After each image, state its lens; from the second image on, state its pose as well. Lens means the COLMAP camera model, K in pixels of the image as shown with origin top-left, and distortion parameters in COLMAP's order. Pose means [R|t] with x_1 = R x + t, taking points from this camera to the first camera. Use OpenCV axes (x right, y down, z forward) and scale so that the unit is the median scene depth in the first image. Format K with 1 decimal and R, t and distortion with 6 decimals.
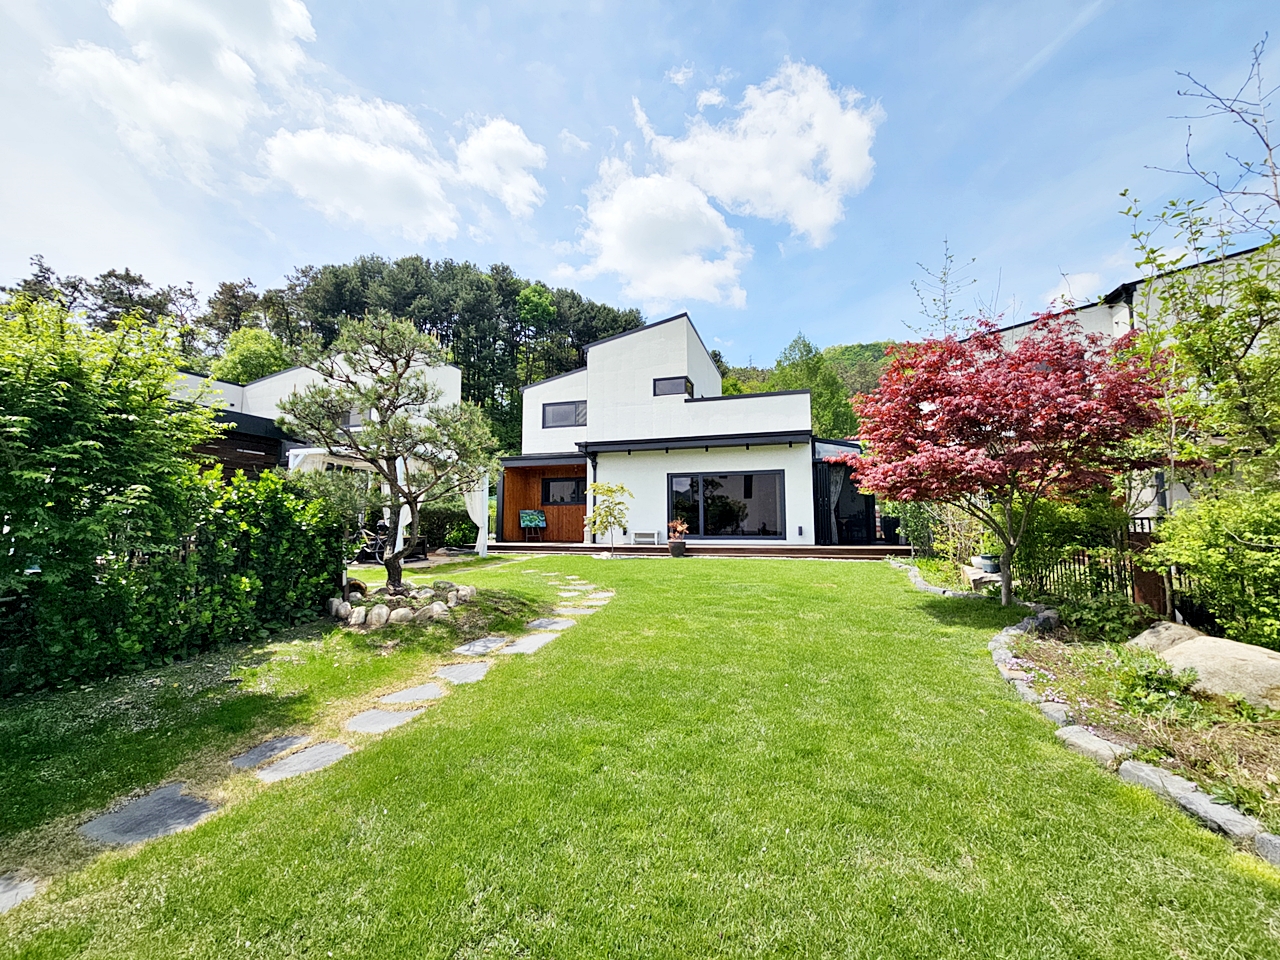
lens RADIAL K [[525.5, 0, 640.0], [0, 525.5, 480.0], [0, 0, 1]] dist [0.000214, -0.000511]
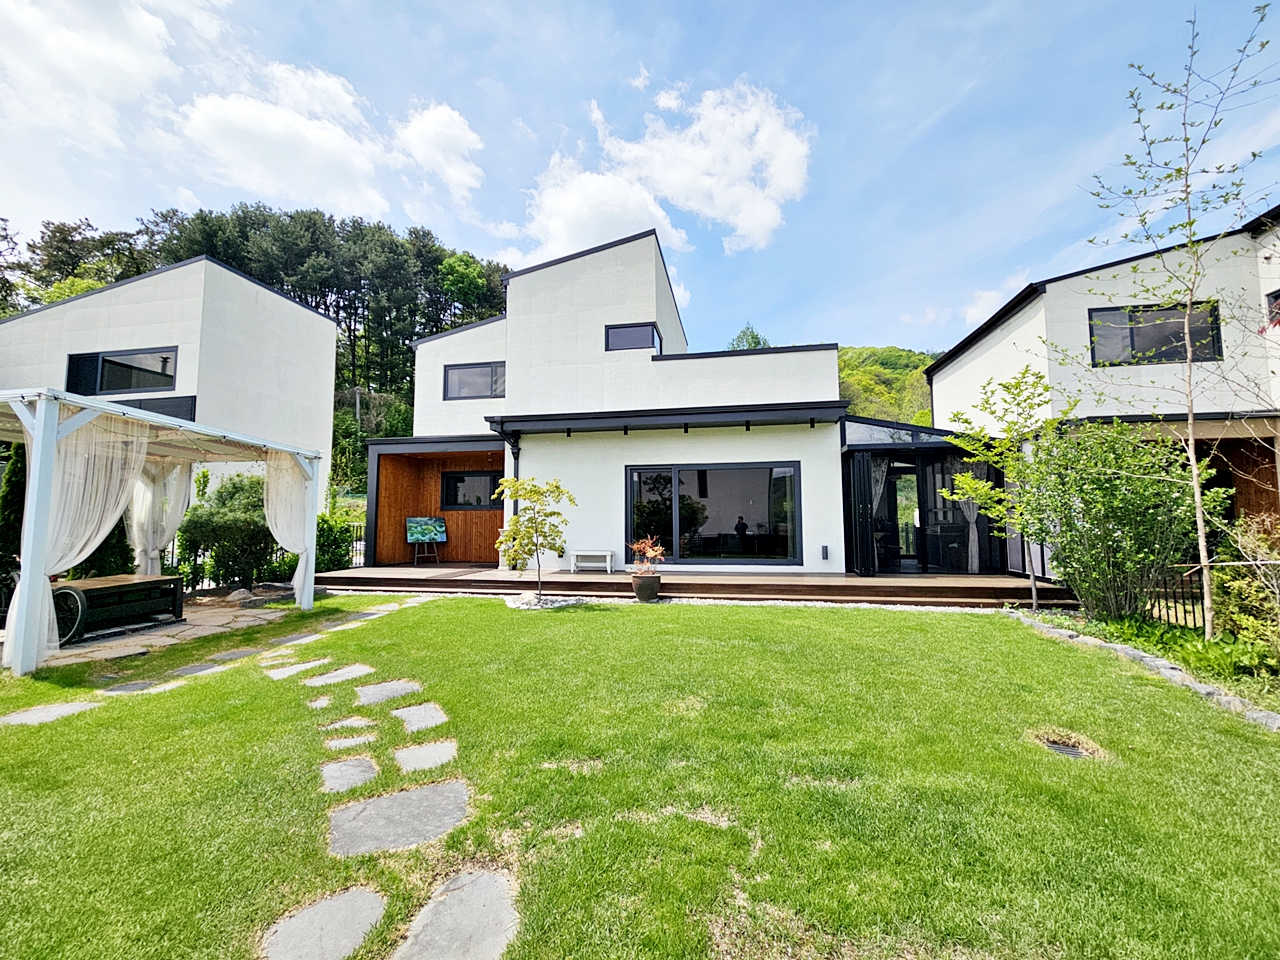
lens RADIAL K [[525.5, 0, 640.0], [0, 525.5, 480.0], [0, 0, 1]] dist [0.000214, -0.000511]
pose [[0.993098, 0.007031, 0.117073, -0.006362], [-0.007859, 0.999947, 0.006610, 0.001008], [-0.117020, -0.007485, 0.993101, 0.253264]]
